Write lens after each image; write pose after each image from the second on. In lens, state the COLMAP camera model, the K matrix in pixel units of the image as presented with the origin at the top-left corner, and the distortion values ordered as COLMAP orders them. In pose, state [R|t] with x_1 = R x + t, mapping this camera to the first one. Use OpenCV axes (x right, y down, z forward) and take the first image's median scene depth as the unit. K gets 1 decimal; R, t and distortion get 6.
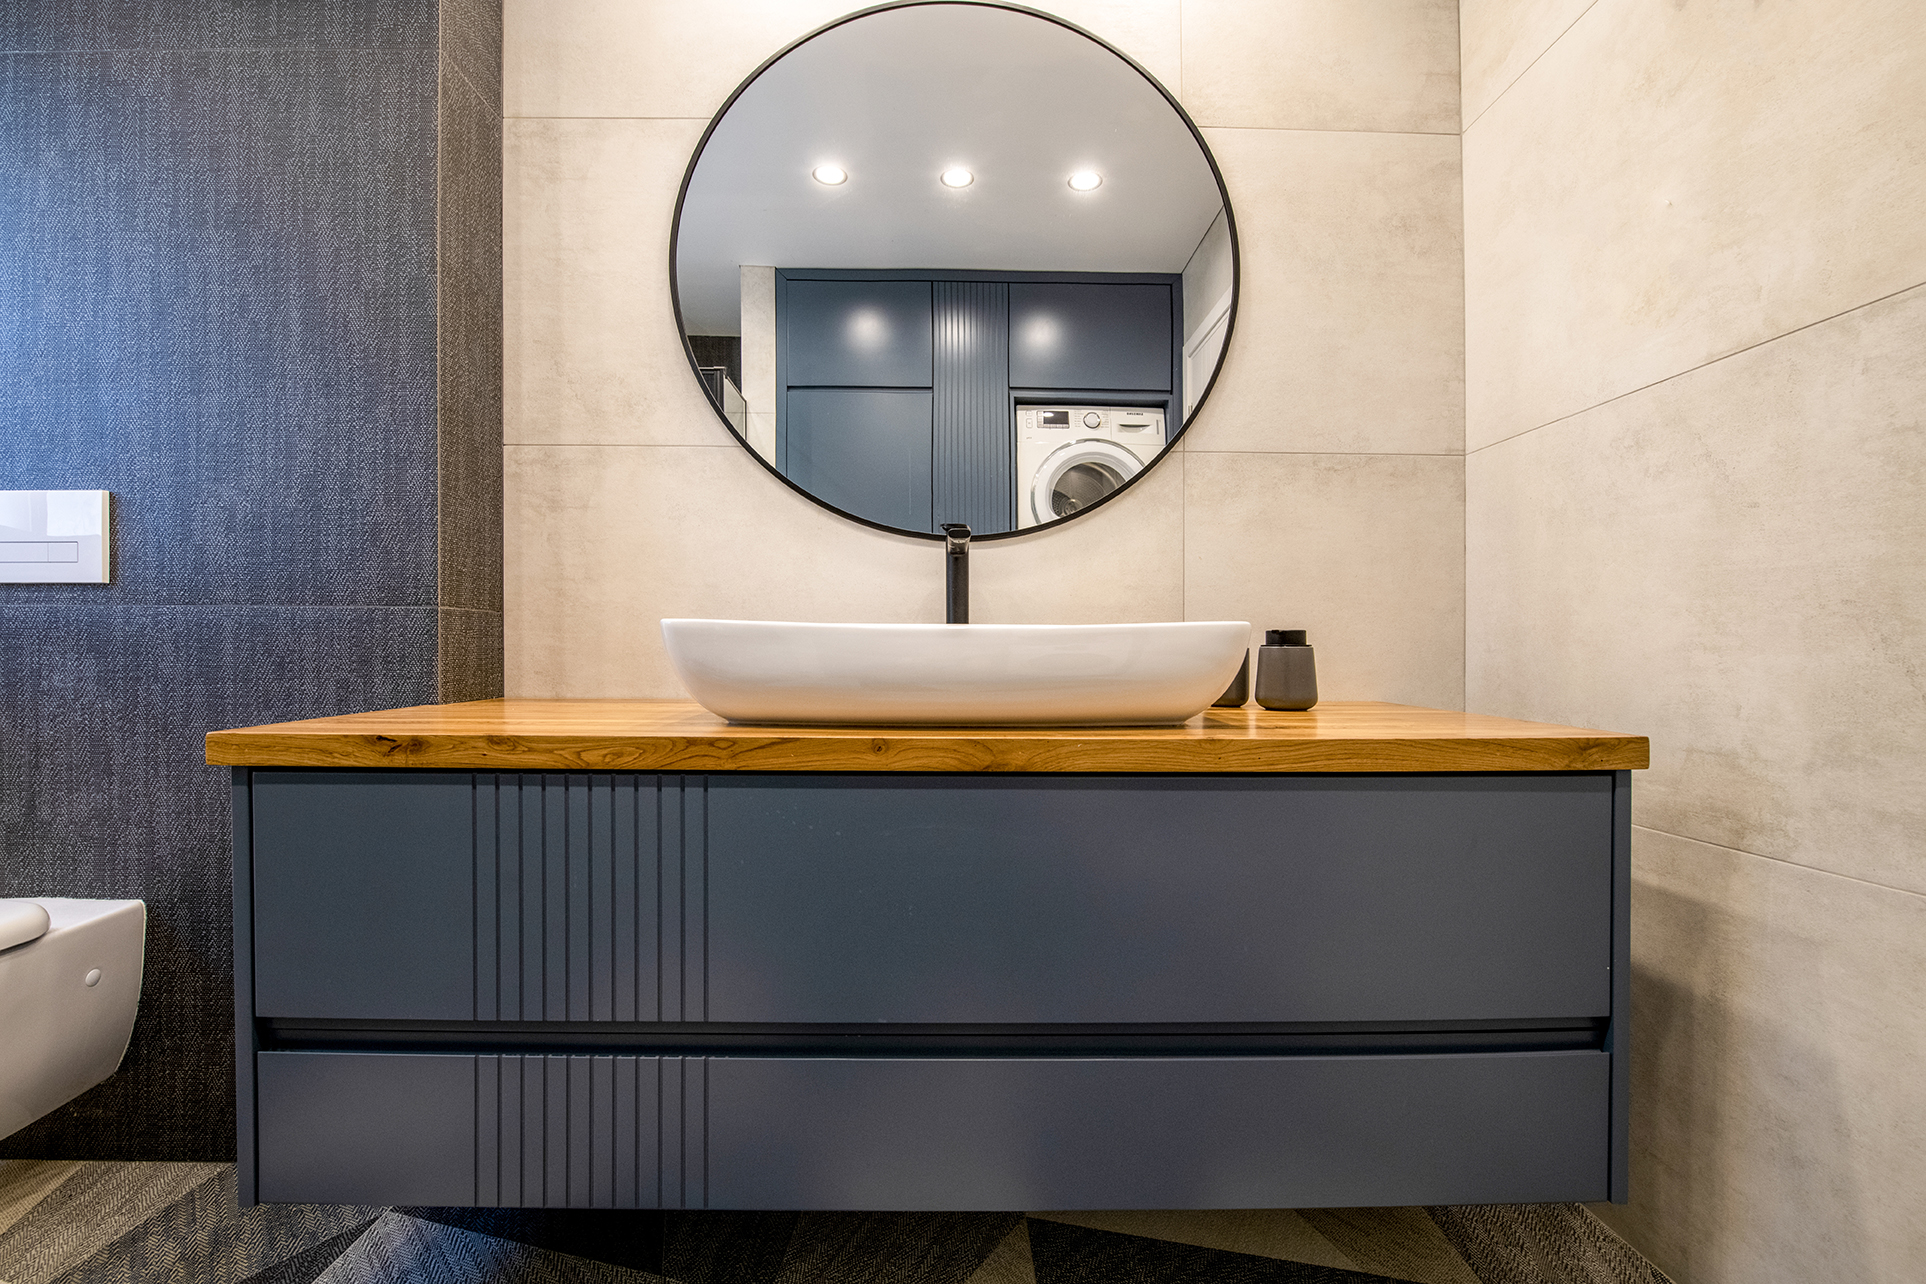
lens RADIAL K [[795.4, 0, 988.3], [0, 795.4, 640.3], [0, 0, 1]] dist [-0.016915, 0.000293]
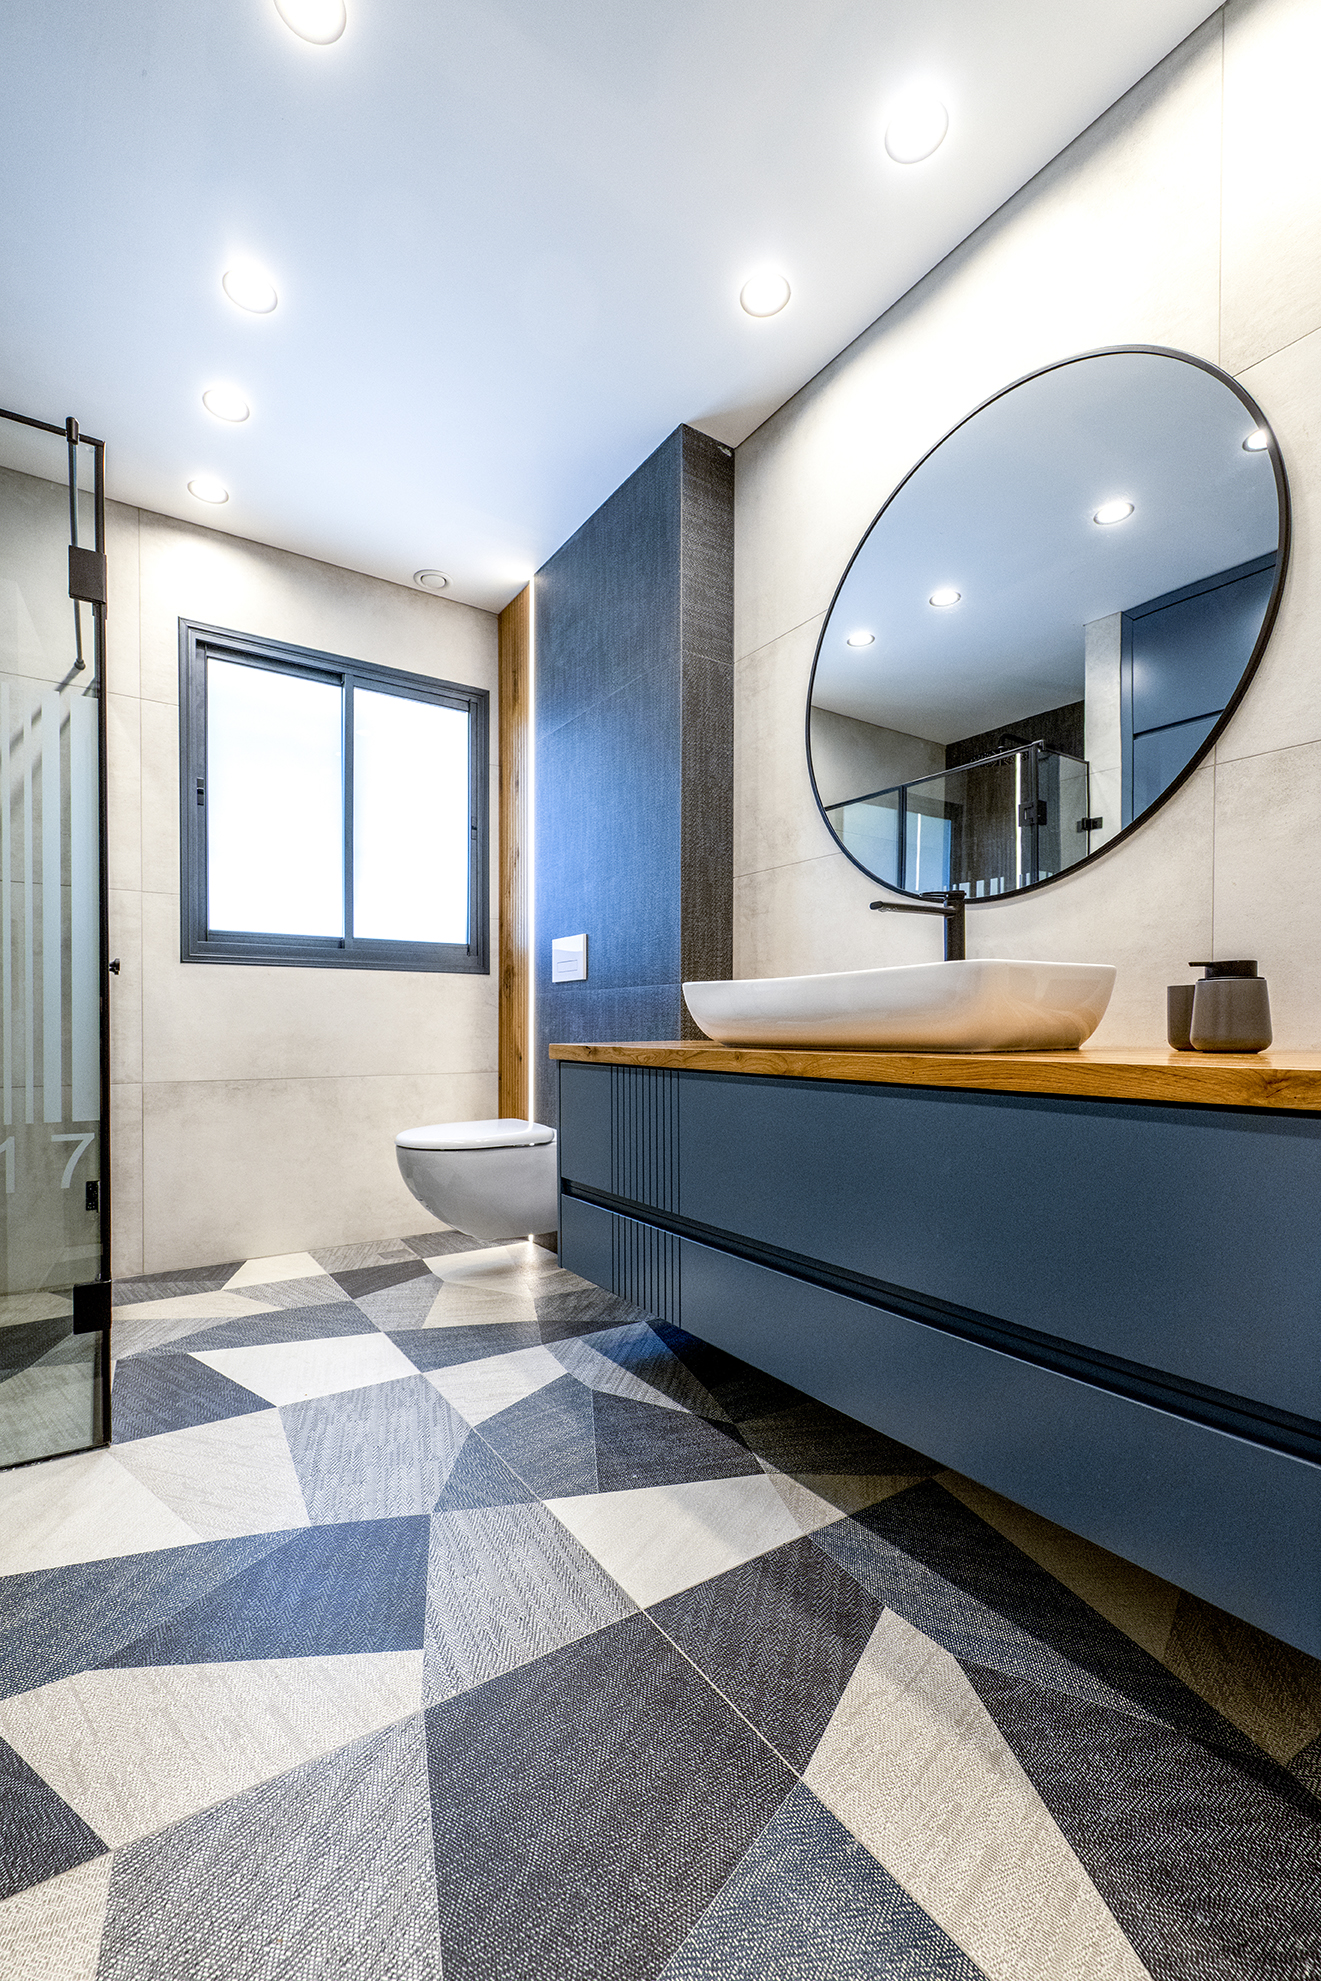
lens RADIAL K [[937.4, 0, 769.5], [0, 937.4, 1002.6], [0, 0, 1]] dist [0.029421, -0.013798]
pose [[0.584519, -0.034224, -0.810658, 0.979591], [0.021173, 0.999413, -0.026926, 0.052803], [0.811104, -0.001425, 0.584900, -0.025900]]
